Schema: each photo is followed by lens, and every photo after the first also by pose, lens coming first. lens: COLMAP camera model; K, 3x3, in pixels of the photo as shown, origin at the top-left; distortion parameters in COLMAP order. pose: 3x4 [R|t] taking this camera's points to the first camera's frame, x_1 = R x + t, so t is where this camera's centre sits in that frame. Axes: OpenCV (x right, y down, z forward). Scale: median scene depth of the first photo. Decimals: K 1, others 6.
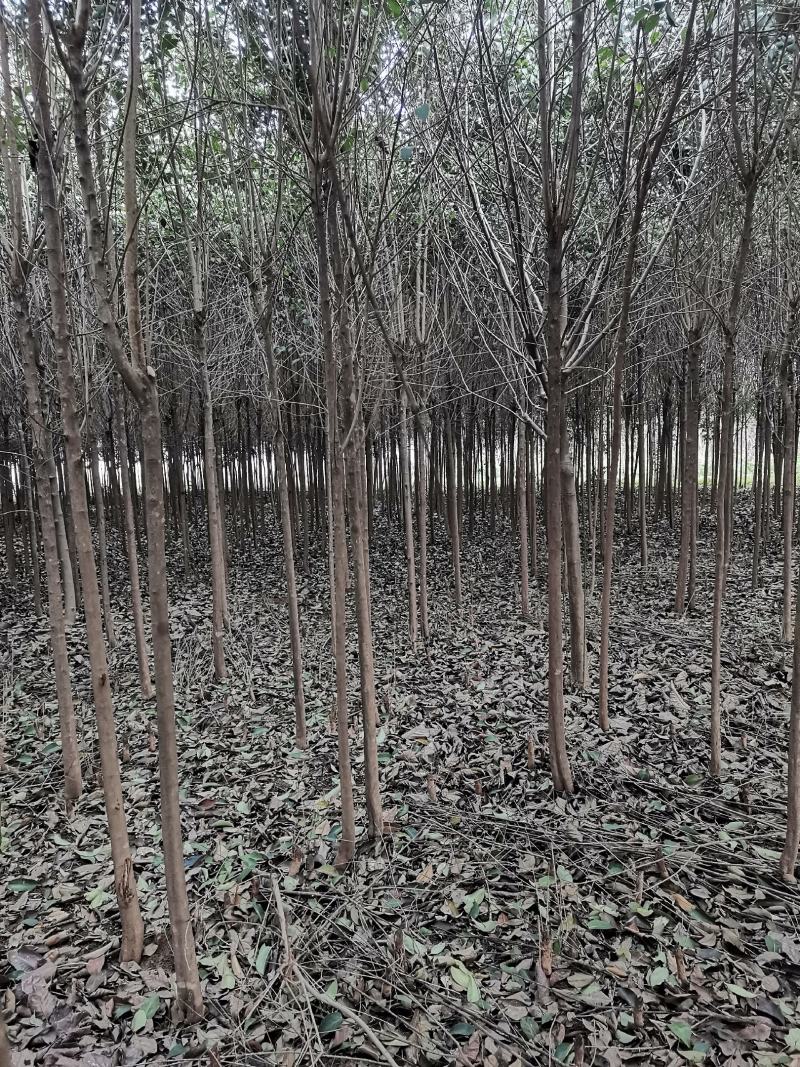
lens RADIAL K [[802.6, 0, 400.0], [0, 802.6, 533.5], [0, 0, 1]] dist [0.127471, -0.155375]
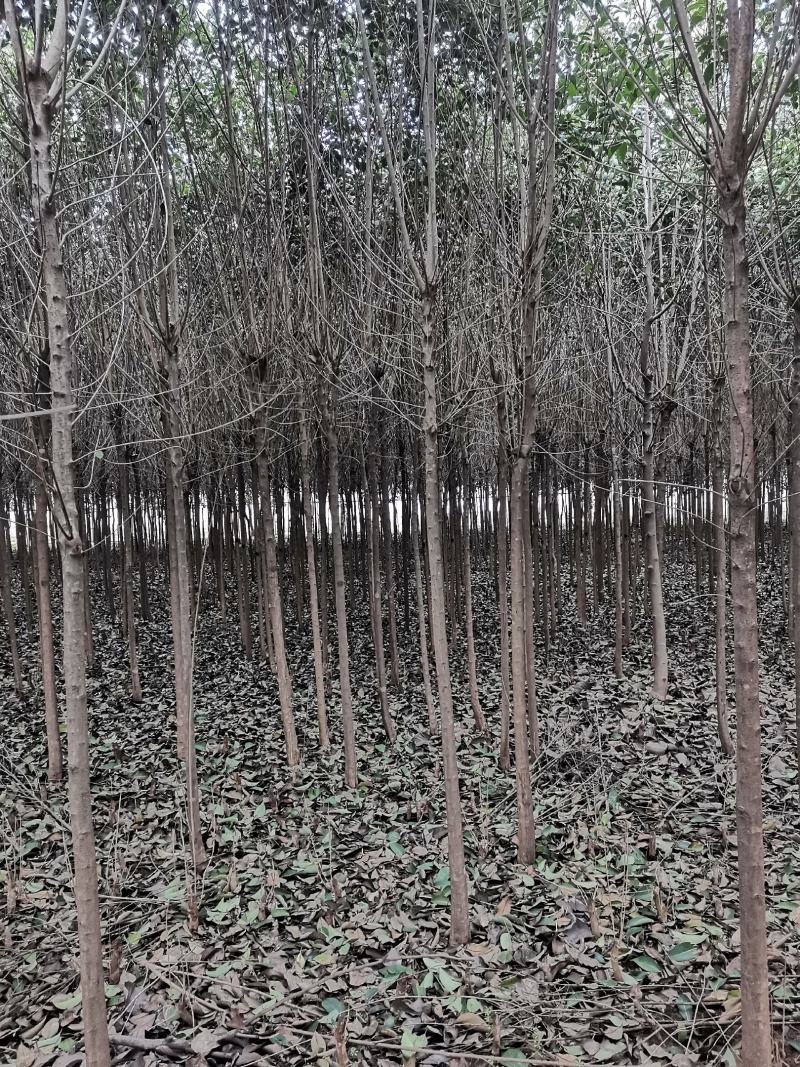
lens RADIAL K [[802.6, 0, 400.0], [0, 802.6, 533.5], [0, 0, 1]] dist [0.127471, -0.155375]
pose [[0.797901, 0.038614, -0.601551, -0.138069], [-0.061017, 0.997994, -0.016871, -0.022516], [0.599692, 0.050166, 0.798657, 0.207046]]
